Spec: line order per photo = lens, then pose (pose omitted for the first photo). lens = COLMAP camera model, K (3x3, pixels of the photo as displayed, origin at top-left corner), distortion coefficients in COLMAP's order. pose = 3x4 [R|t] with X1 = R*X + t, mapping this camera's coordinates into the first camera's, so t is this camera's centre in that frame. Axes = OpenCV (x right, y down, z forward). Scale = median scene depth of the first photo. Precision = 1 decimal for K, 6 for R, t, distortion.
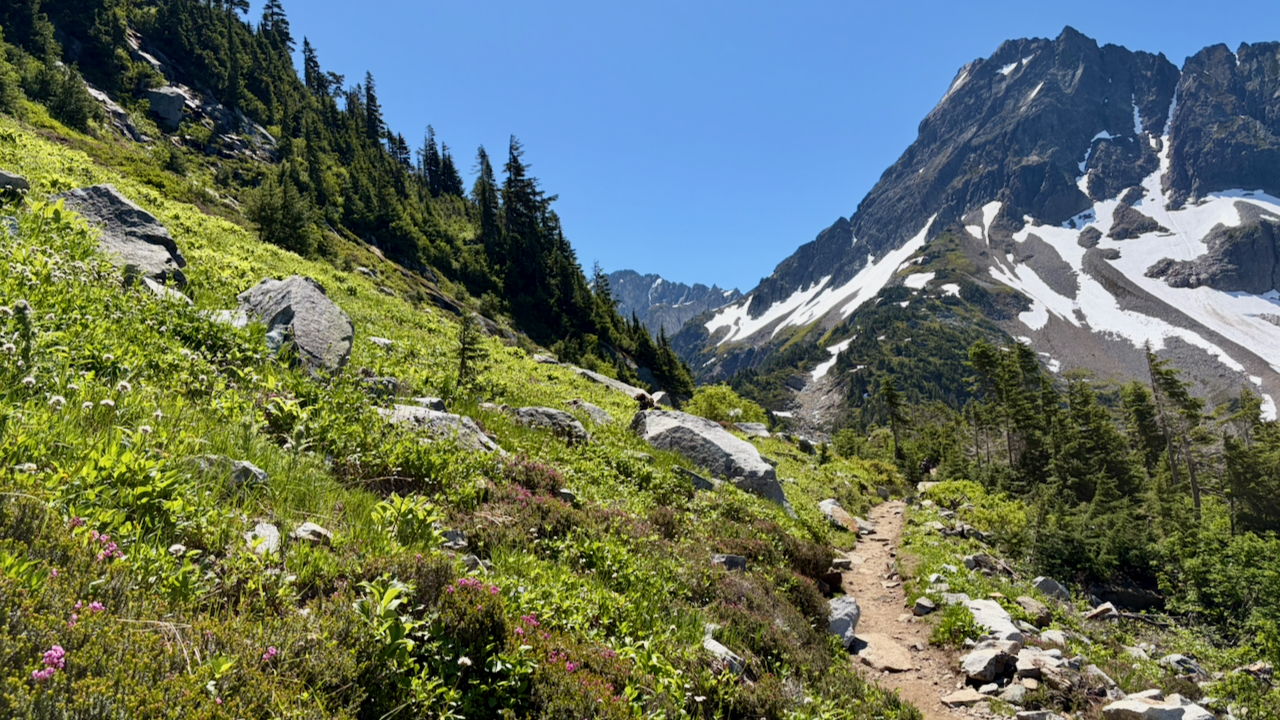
lens RADIAL K [[890.3, 0, 640.2], [0, 890.3, 361.6], [0, 0, 1]] dist [0.002921, 0.000738]
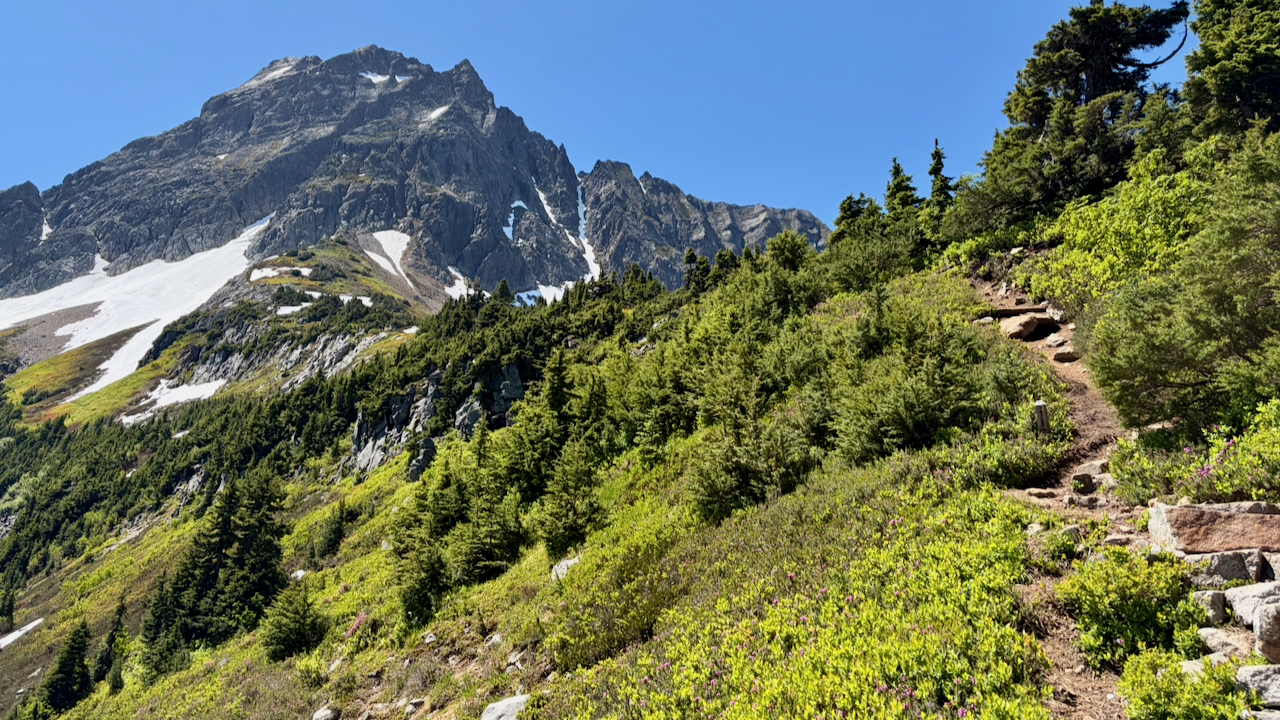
lens RADIAL K [[890.3, 0, 640.4], [0, 890.3, 359.6], [0, 0, 1]] dist [0.002921, 0.000738]
pose [[0.550092, 0.268275, 0.790839, 0.038533], [-0.144043, 0.963283, -0.226579, 0.009159], [-0.822587, 0.010725, 0.568537, 0.448634]]
